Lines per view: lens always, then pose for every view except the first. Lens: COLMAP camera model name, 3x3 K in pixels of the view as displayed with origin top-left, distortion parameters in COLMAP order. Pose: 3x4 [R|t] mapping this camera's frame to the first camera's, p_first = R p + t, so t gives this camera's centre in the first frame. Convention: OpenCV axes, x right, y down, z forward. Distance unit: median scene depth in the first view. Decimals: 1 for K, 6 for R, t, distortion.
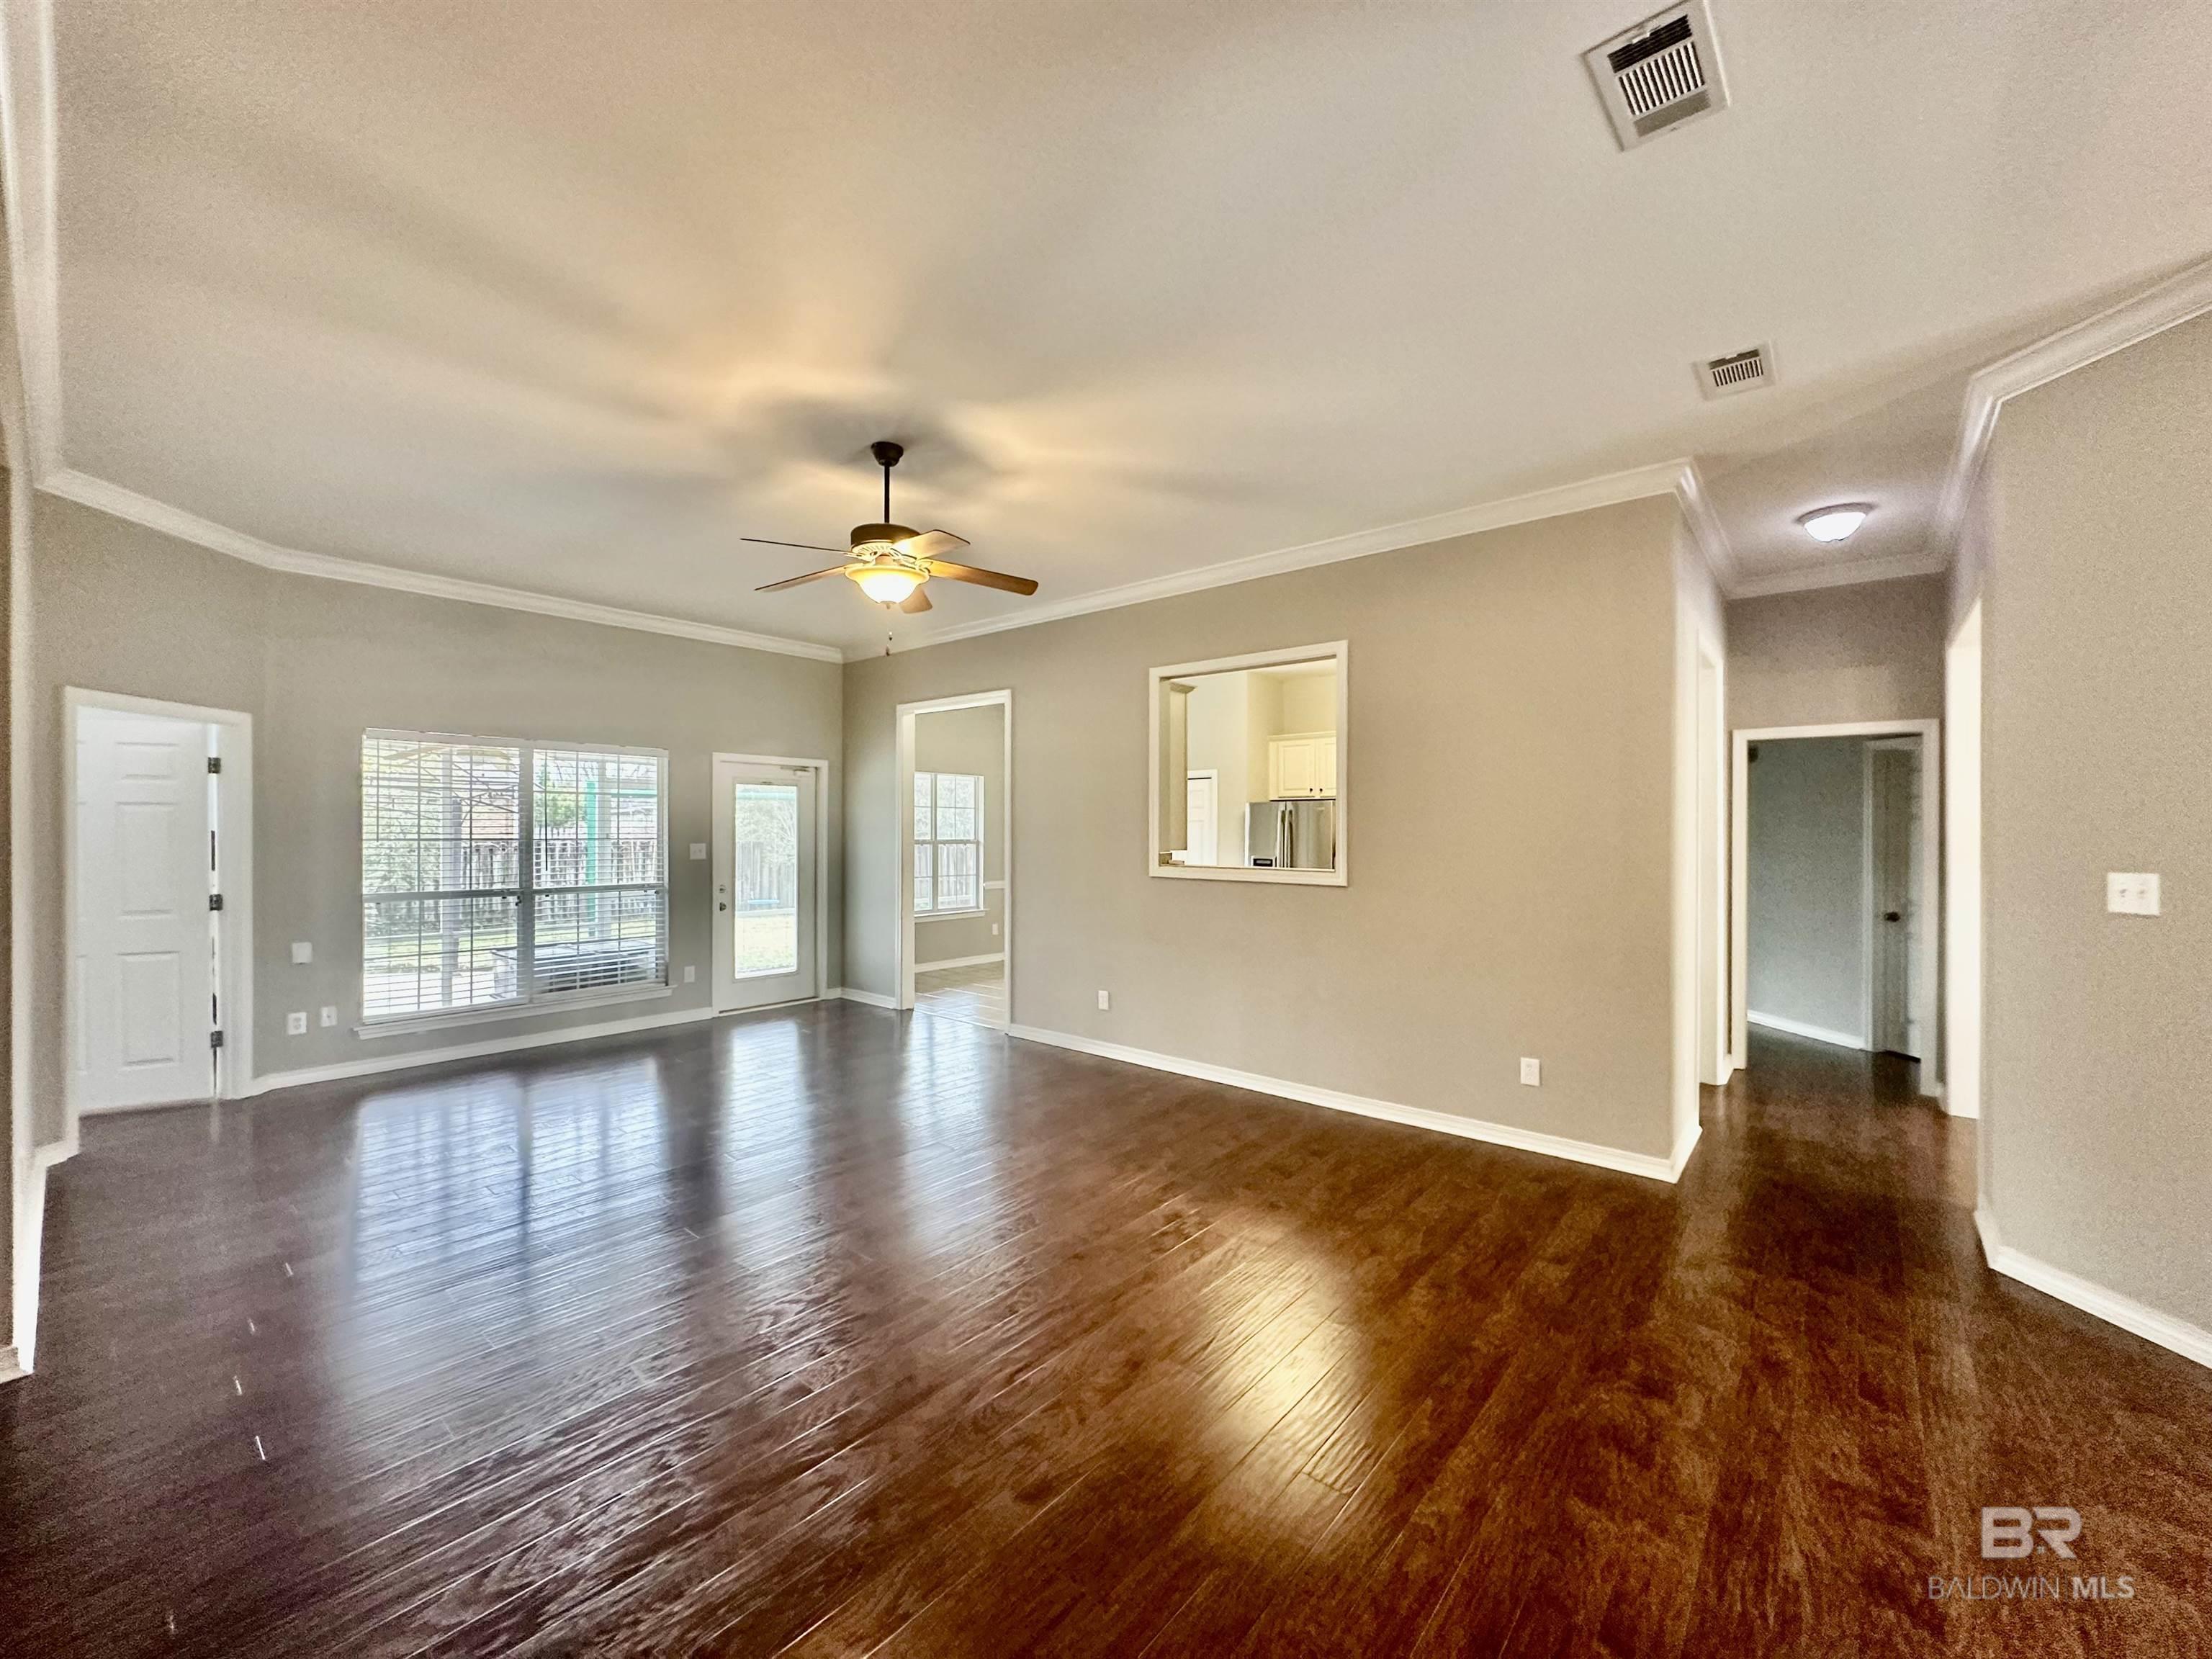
lens RADIAL K [[884.4, 0, 1106.0], [0, 884.4, 829.5], [0, 0, 1]] dist [-0.002248, 0.000253]
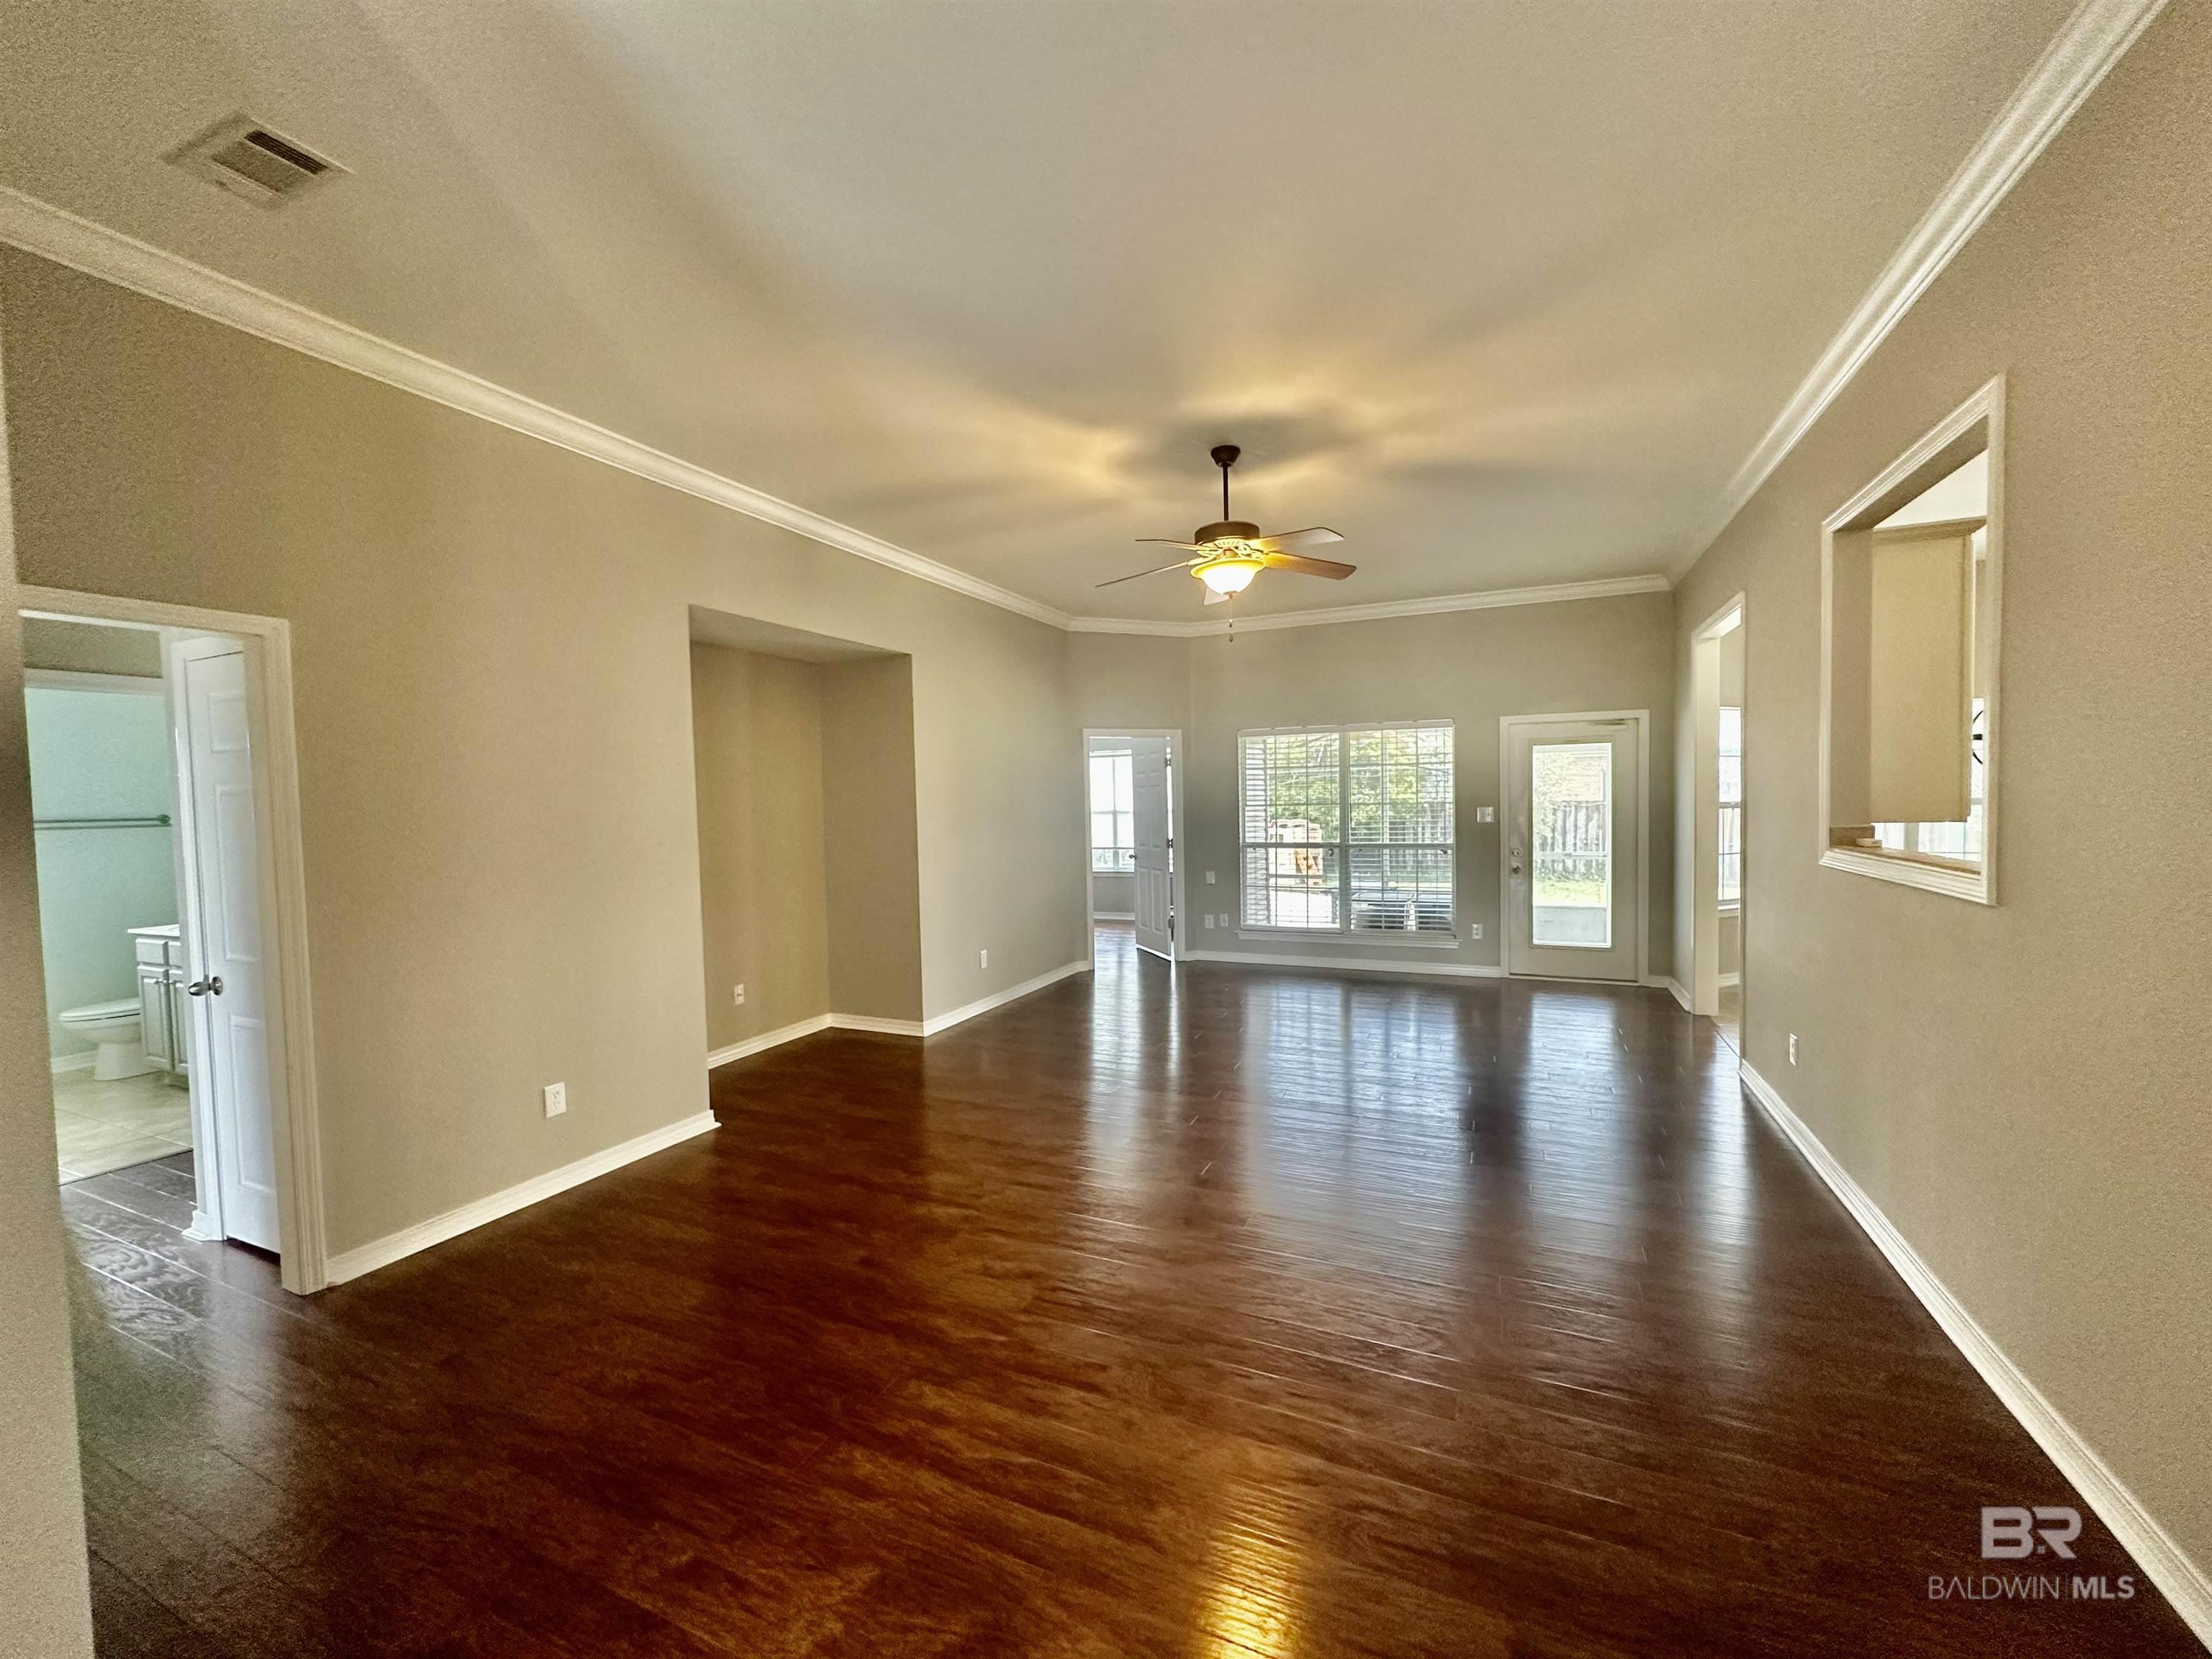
lens RADIAL K [[884.4, 0, 1106.0], [0, 884.4, 829.5], [0, 0, 1]] dist [-0.002248, 0.000253]
pose [[0.270696, 0.024807, -0.962345, 0.486754], [0.023198, 0.999210, 0.032283, -0.002076], [0.962385, -0.031064, 0.269907, 0.344137]]
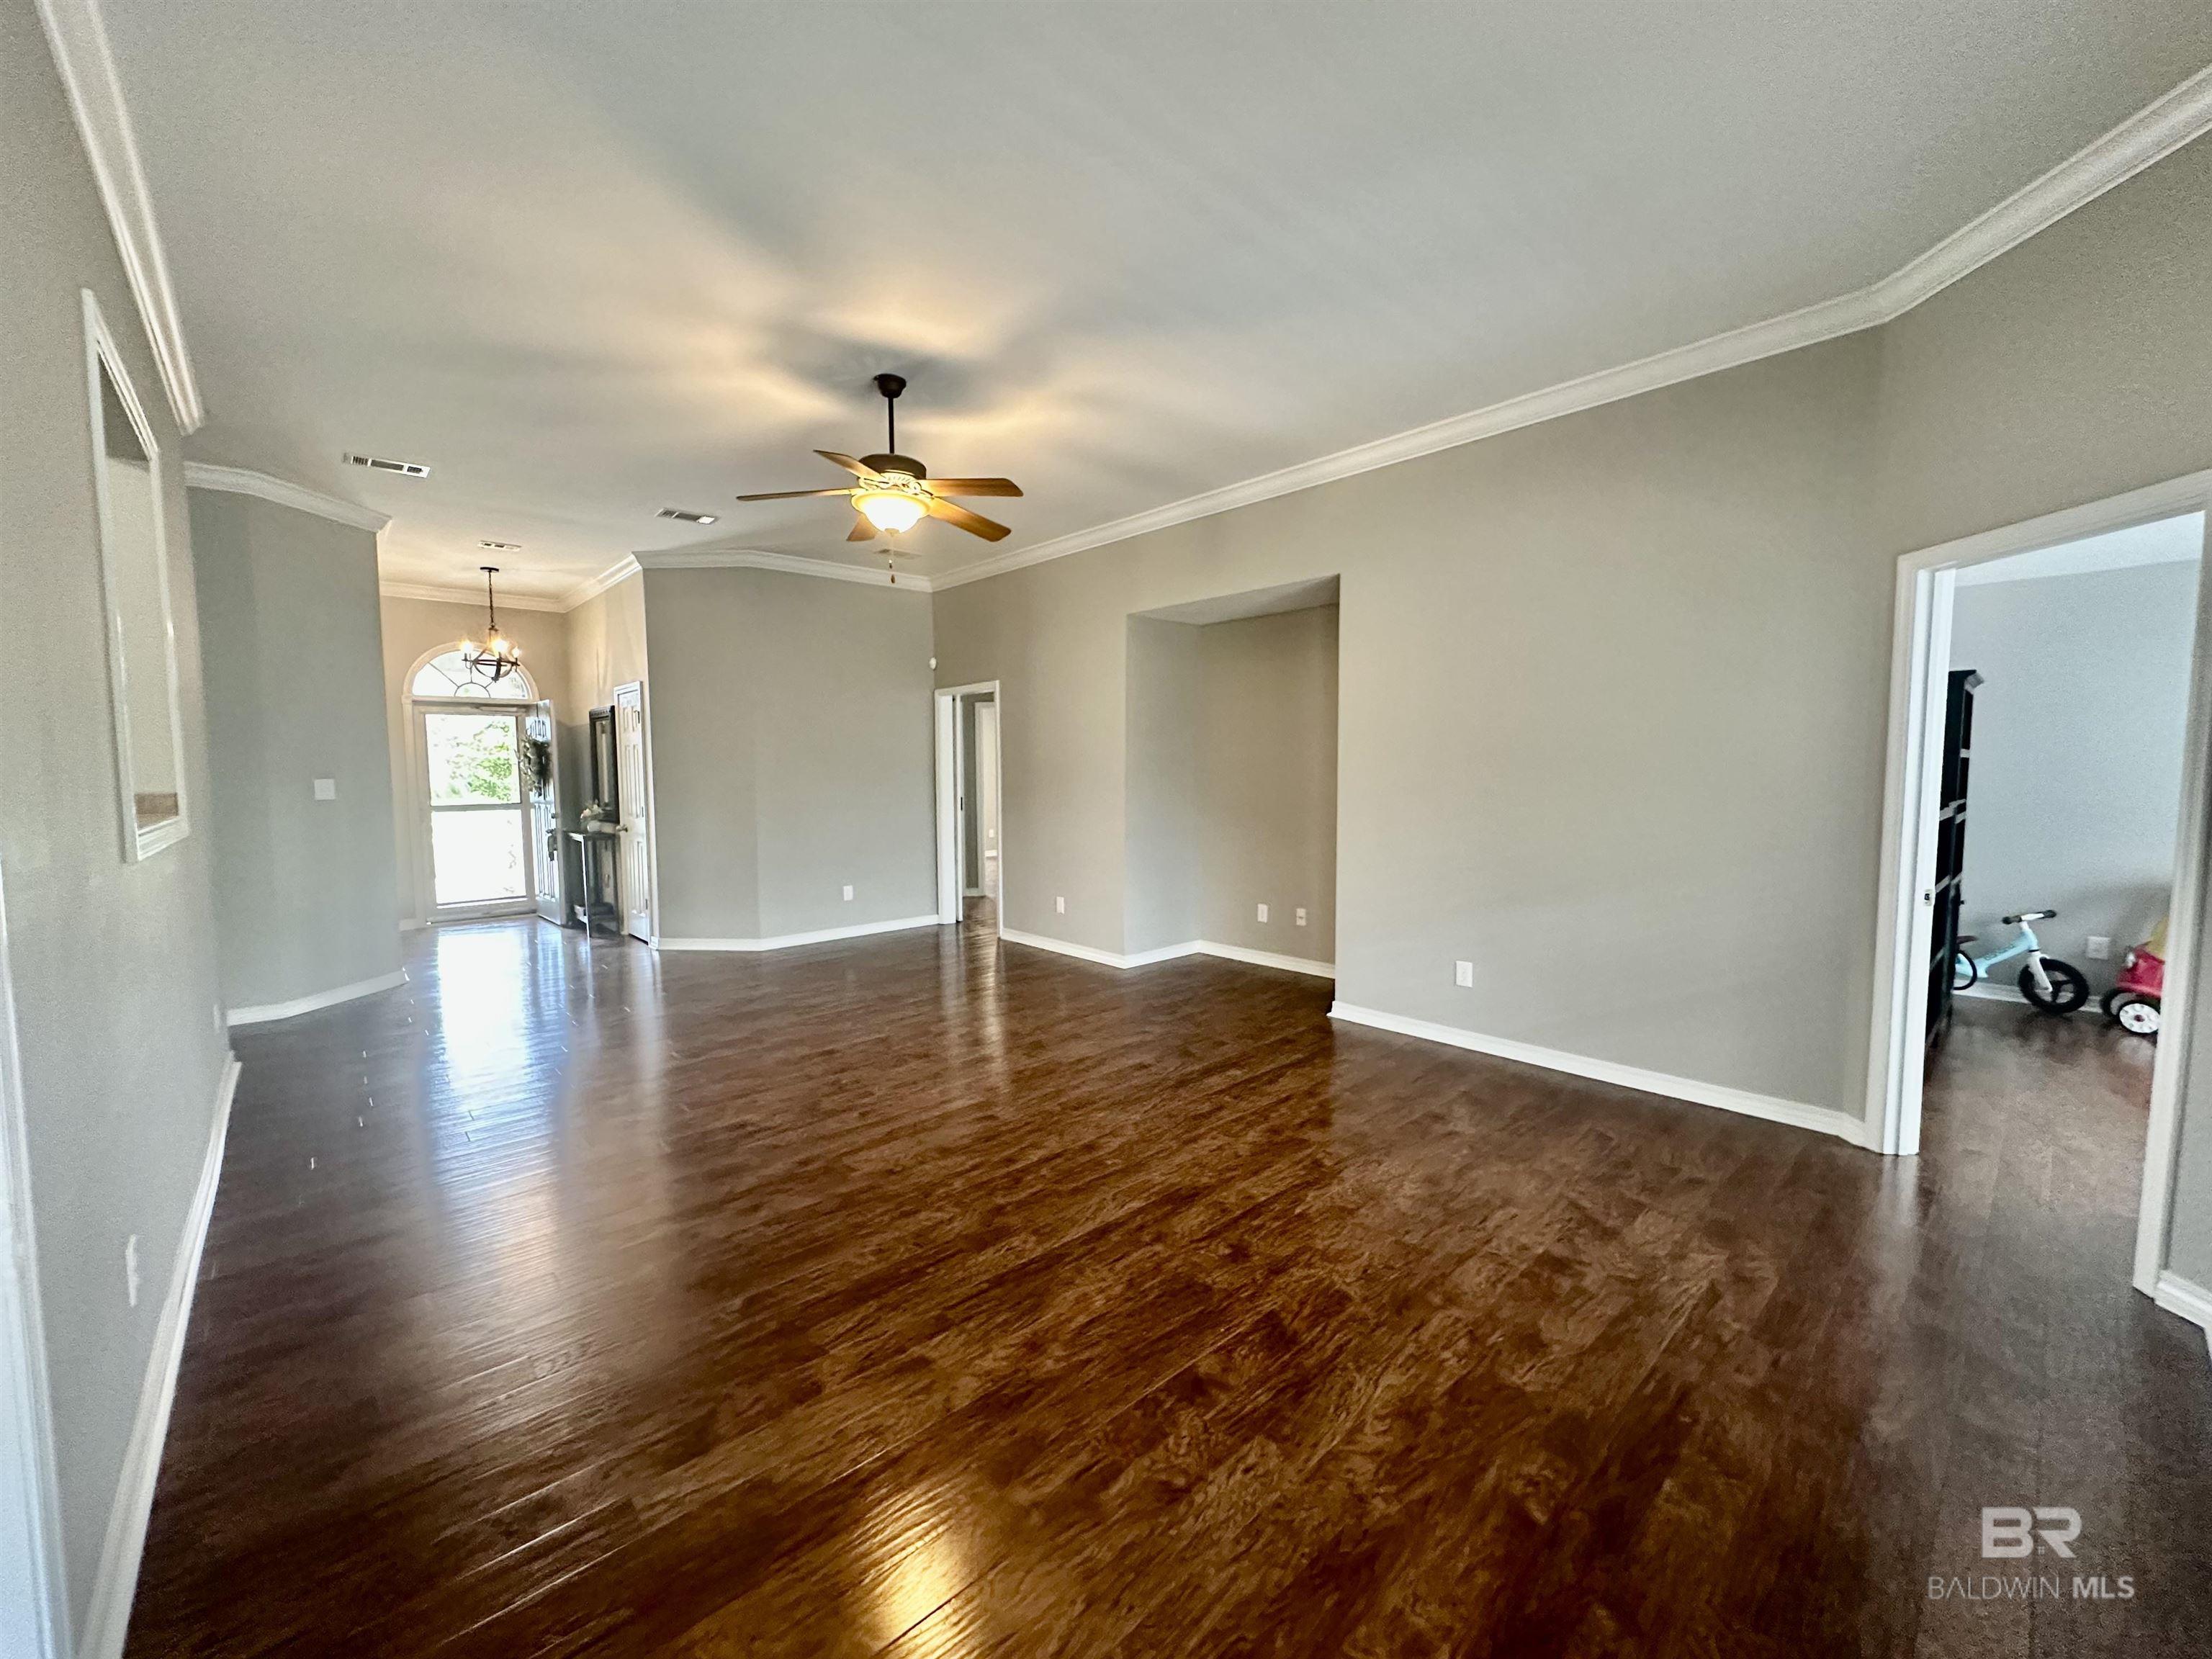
lens RADIAL K [[884.4, 0, 1106.0], [0, 884.4, 829.5], [0, 0, 1]] dist [-0.002248, 0.000253]
pose [[-0.991578, -0.007509, 0.129294, -0.388669], [0.001709, 0.997472, 0.071037, 0.011742], [-0.129501, 0.070659, -0.989059, 1.263046]]
